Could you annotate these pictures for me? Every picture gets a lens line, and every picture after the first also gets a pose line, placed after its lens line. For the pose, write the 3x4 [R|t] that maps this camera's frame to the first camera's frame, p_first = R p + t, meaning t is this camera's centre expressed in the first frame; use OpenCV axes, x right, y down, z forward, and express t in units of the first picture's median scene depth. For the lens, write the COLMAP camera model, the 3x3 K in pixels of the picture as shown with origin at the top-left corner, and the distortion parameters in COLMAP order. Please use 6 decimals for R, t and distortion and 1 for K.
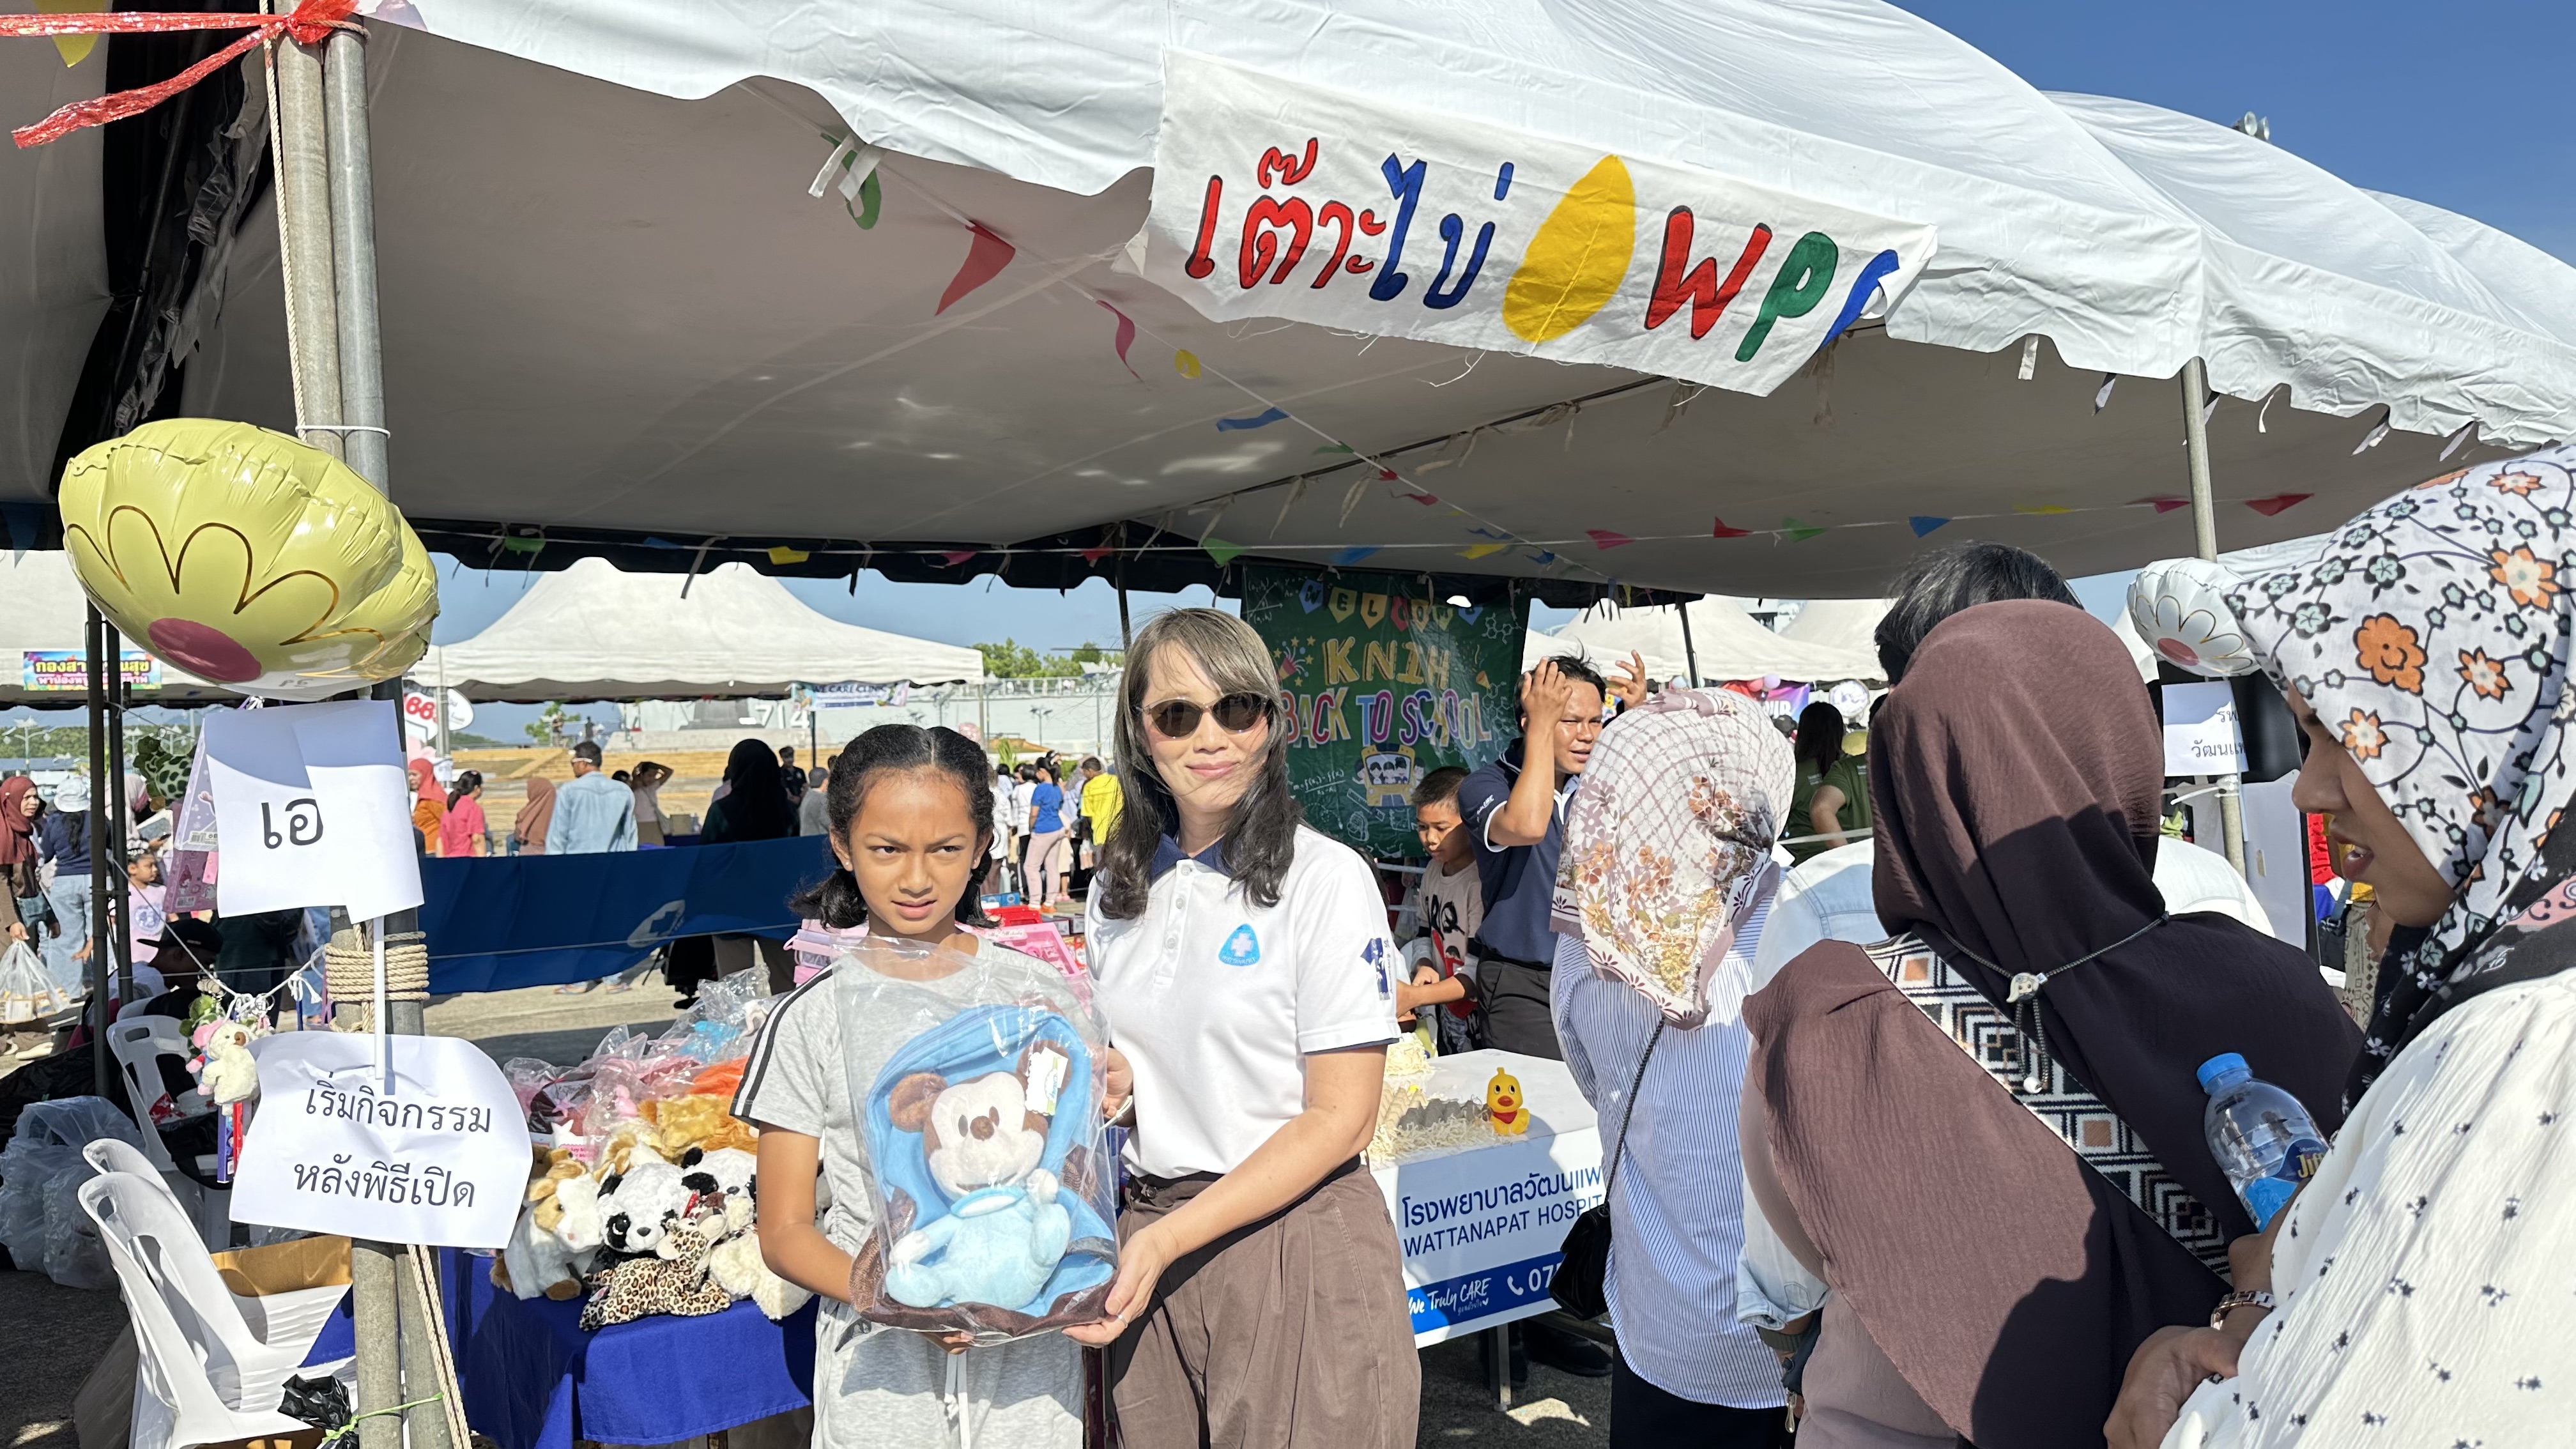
lens RADIAL K [[1816.2, 0, 1290.2], [0, 1816.2, 714.8], [0, 0, 1]] dist [0.042226, -0.064943]
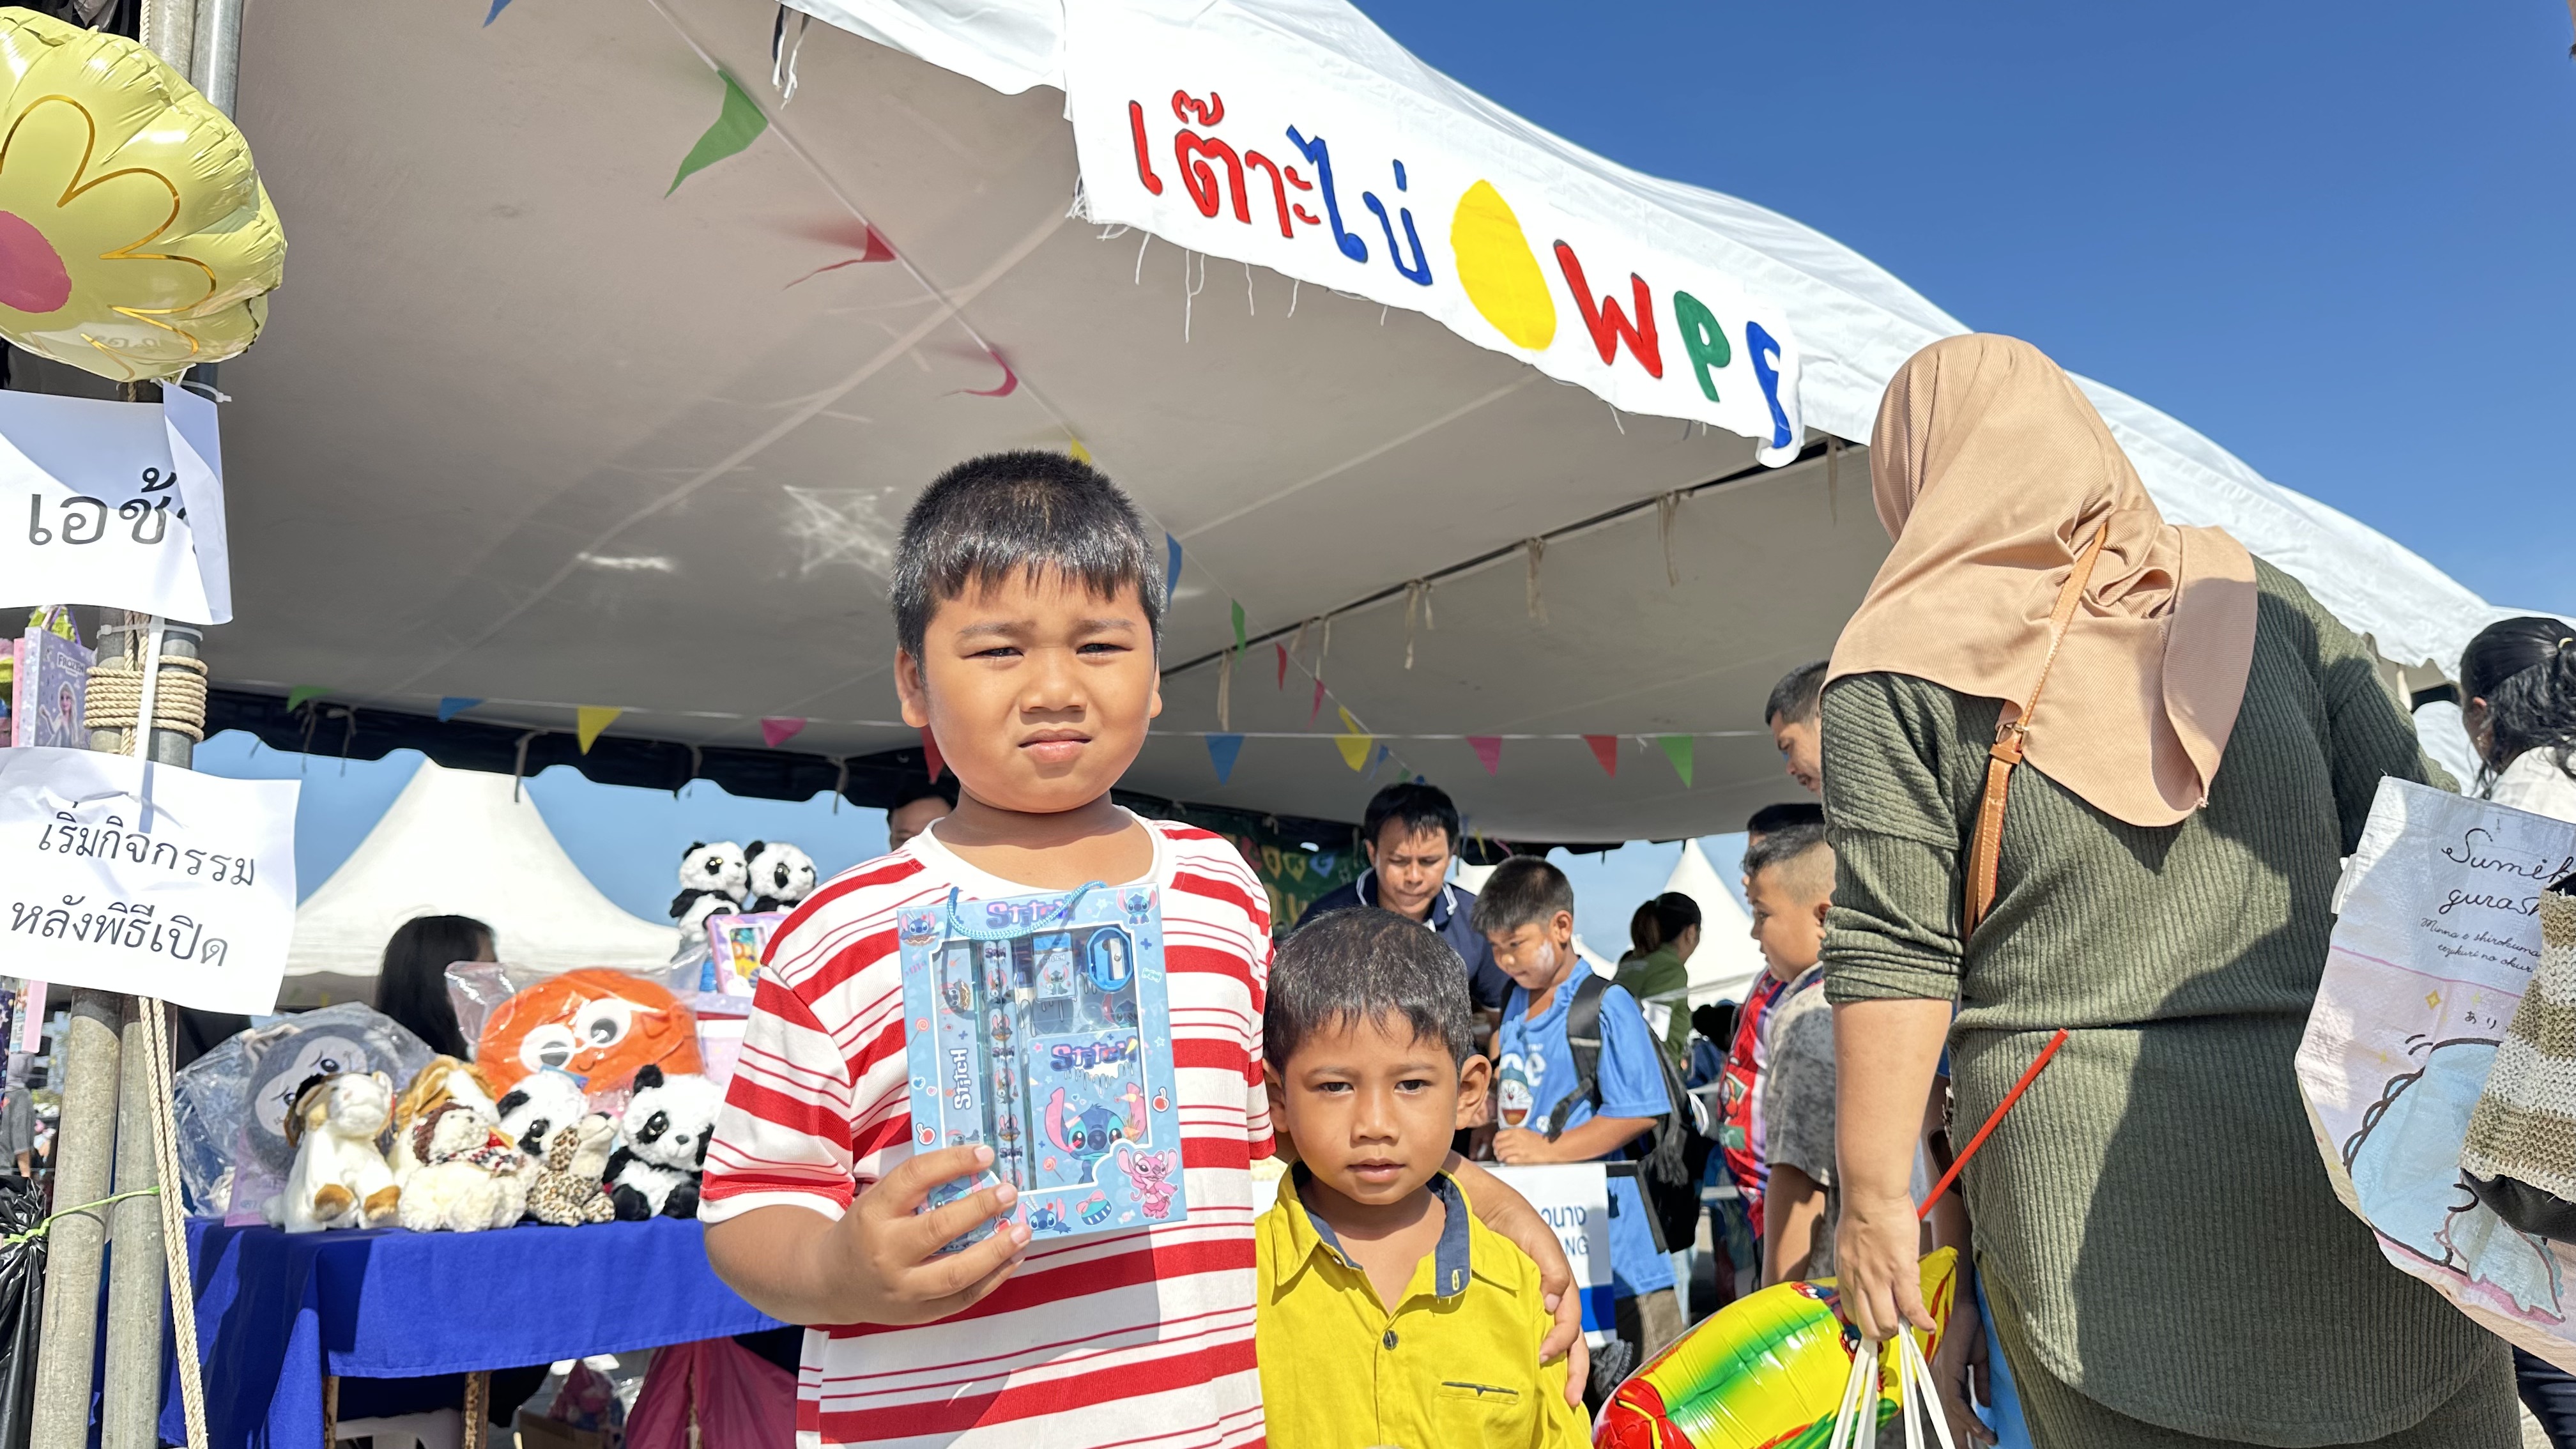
lens RADIAL K [[1816.2, 0, 1269.4], [0, 1816.2, 724.0], [0, 0, 1]] dist [0.042226, -0.064943]
pose [[0.996382, 0.029345, 0.079764, -0.017142], [-0.013087, 0.980281, -0.197173, 0.196015], [-0.083977, 0.195416, 0.977118, 0.057622]]
